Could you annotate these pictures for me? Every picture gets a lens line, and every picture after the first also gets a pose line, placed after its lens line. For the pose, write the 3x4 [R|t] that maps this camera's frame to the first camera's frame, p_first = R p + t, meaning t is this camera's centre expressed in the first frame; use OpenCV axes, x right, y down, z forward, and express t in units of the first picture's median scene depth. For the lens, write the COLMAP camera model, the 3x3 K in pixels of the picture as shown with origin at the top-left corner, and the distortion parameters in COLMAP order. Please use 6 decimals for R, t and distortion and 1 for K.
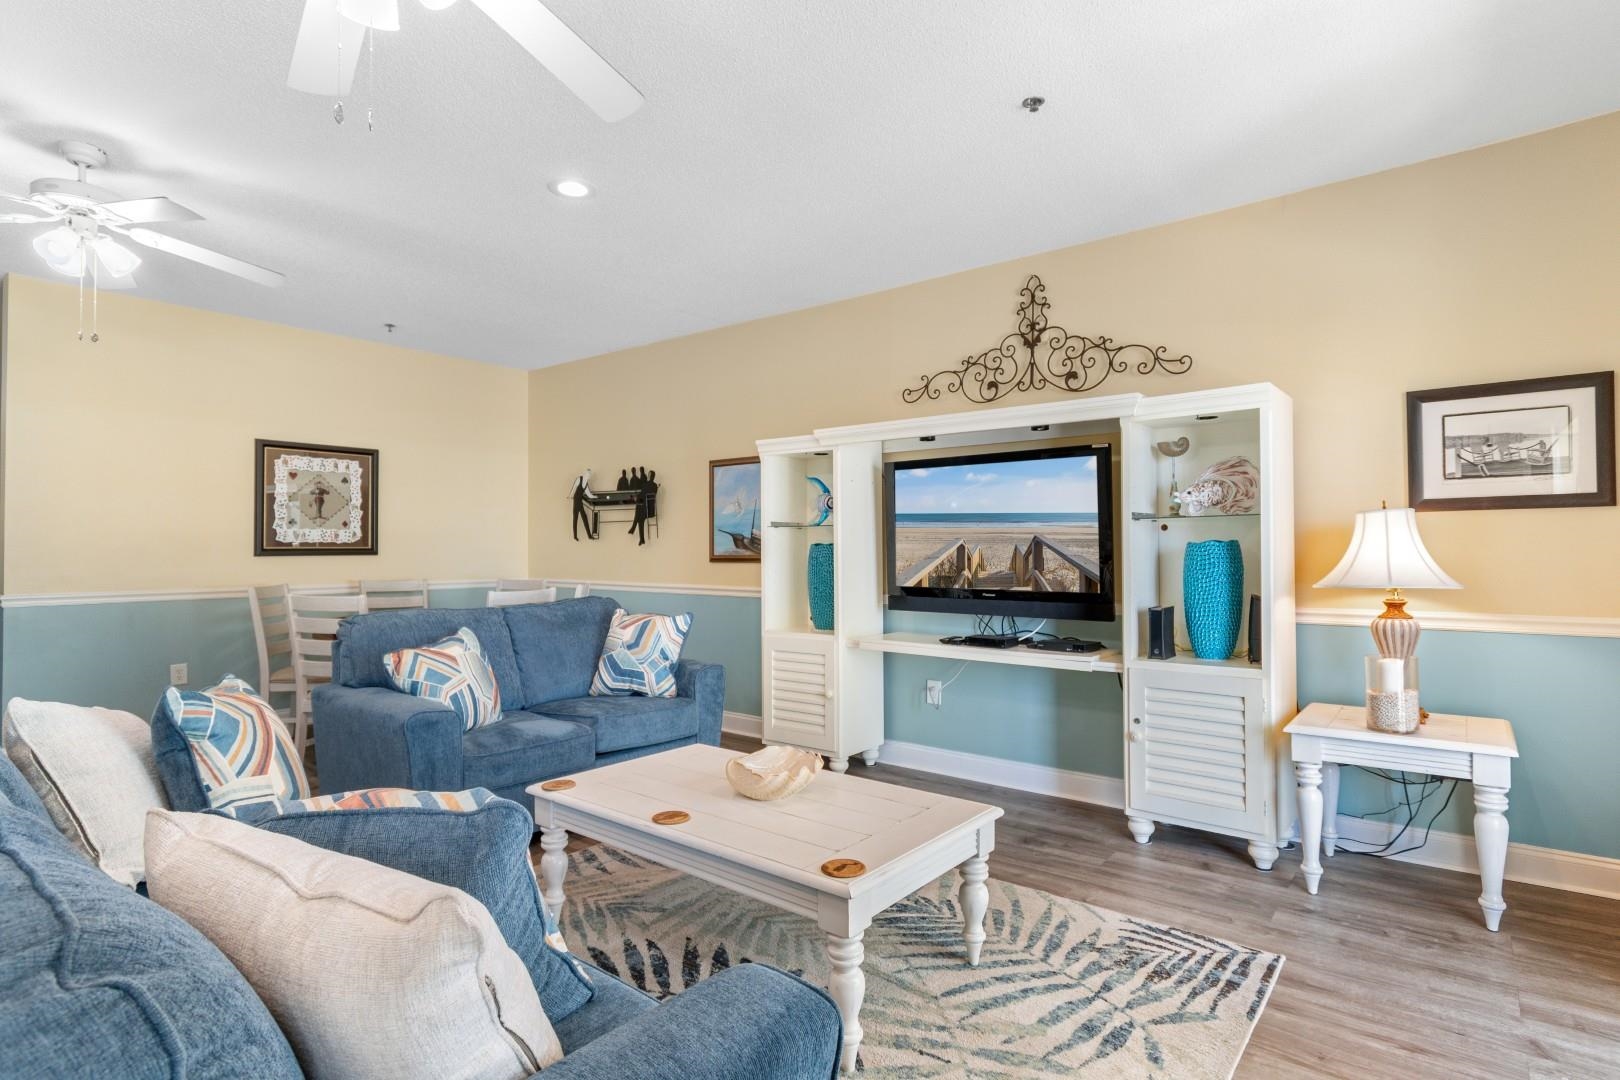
lens RADIAL K [[823.0, 0, 814.4], [0, 823.0, 541.2], [0, 0, 1]] dist [0.001072, 0.000105]
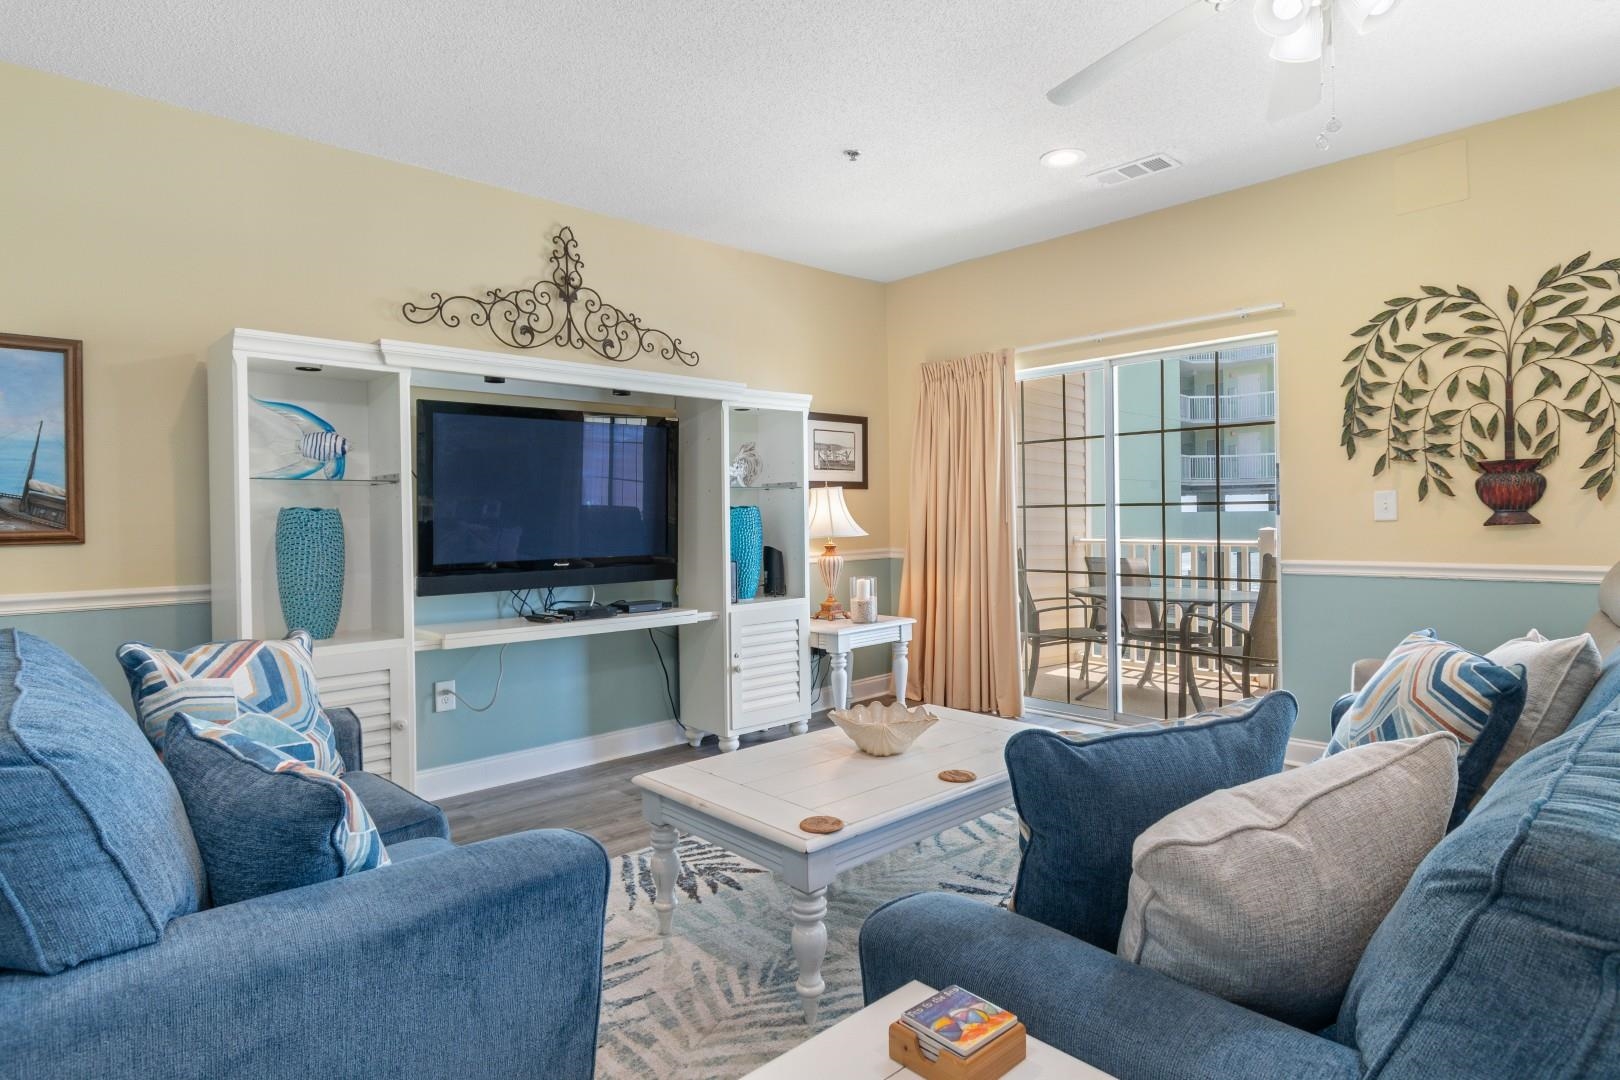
lens RADIAL K [[870.2, 0, 827.5], [0, 870.2, 518.9], [0, 0, 1]] dist [-0.002086, -0.000174]
pose [[0.134541, -0.003809, 0.990901, -0.685921], [0.003940, 0.999987, 0.003309, 0.012472], [-0.990900, 0.003459, 0.134554, 0.563716]]
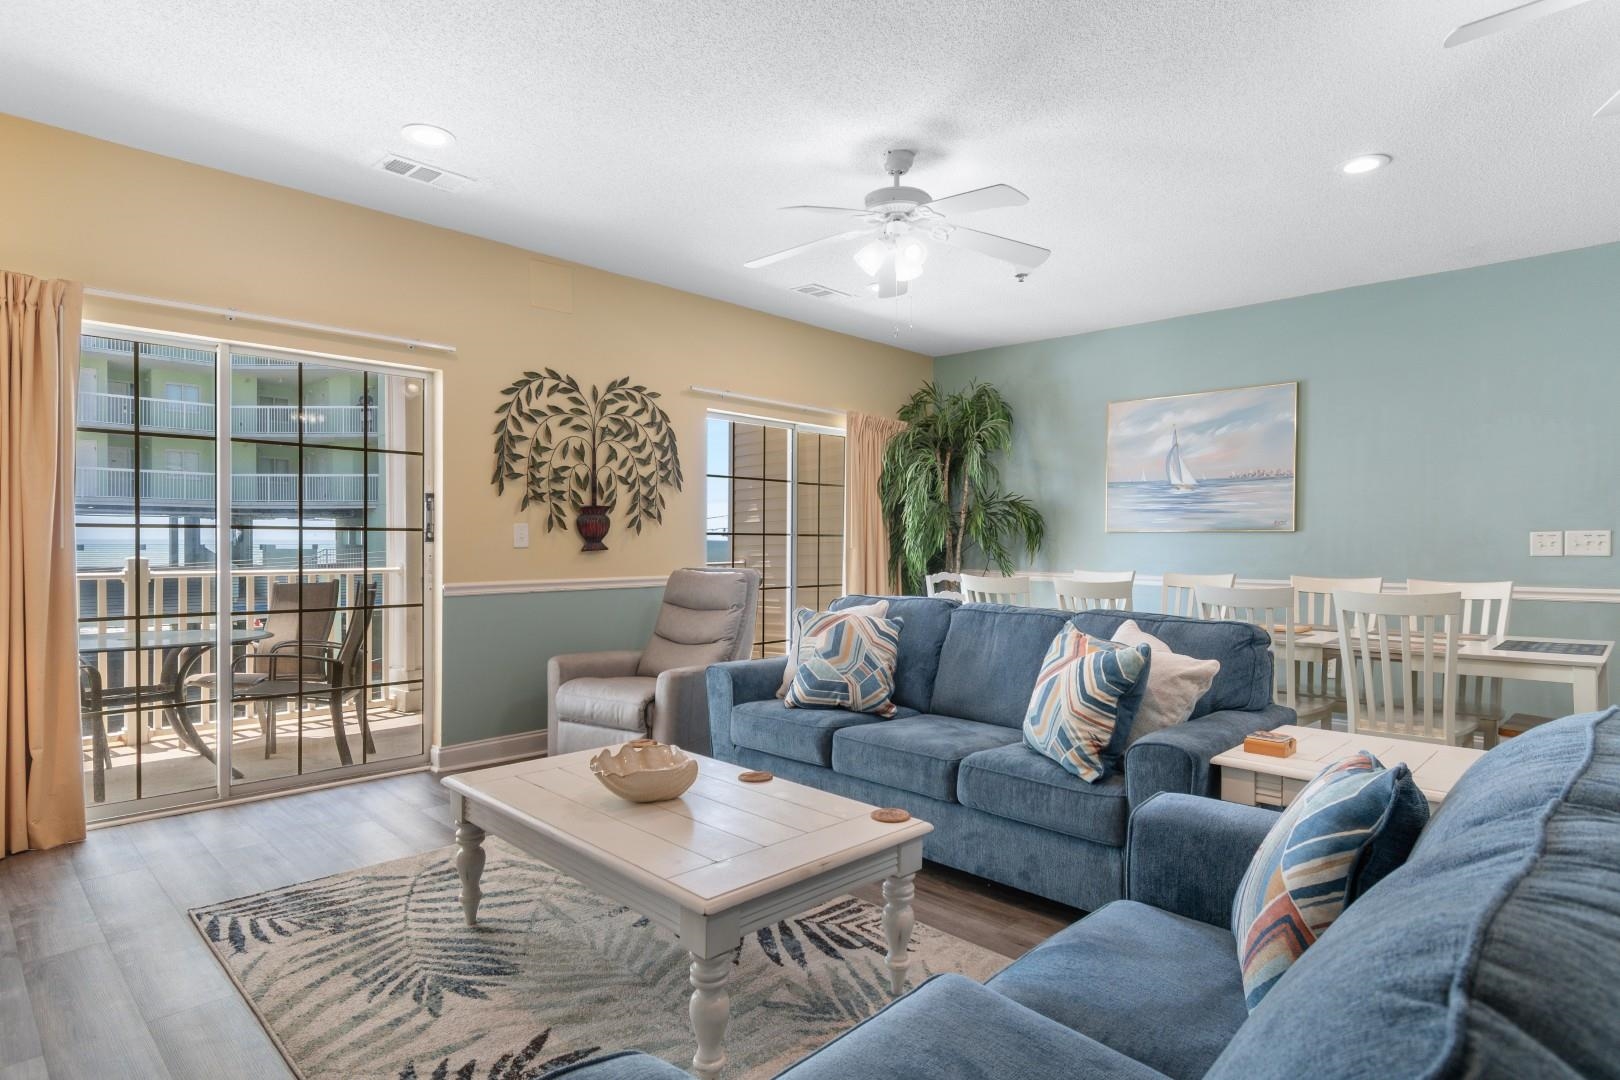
lens RADIAL K [[870.2, 0, 801.9], [0, 870.2, 556.6], [0, 0, 1]] dist [-0.002086, -0.000174]
pose [[-0.993354, -0.006002, 0.114939, -0.203361], [-0.004957, 0.999944, 0.009376, 0.018849], [-0.114989, 0.008744, -0.993328, 1.186402]]
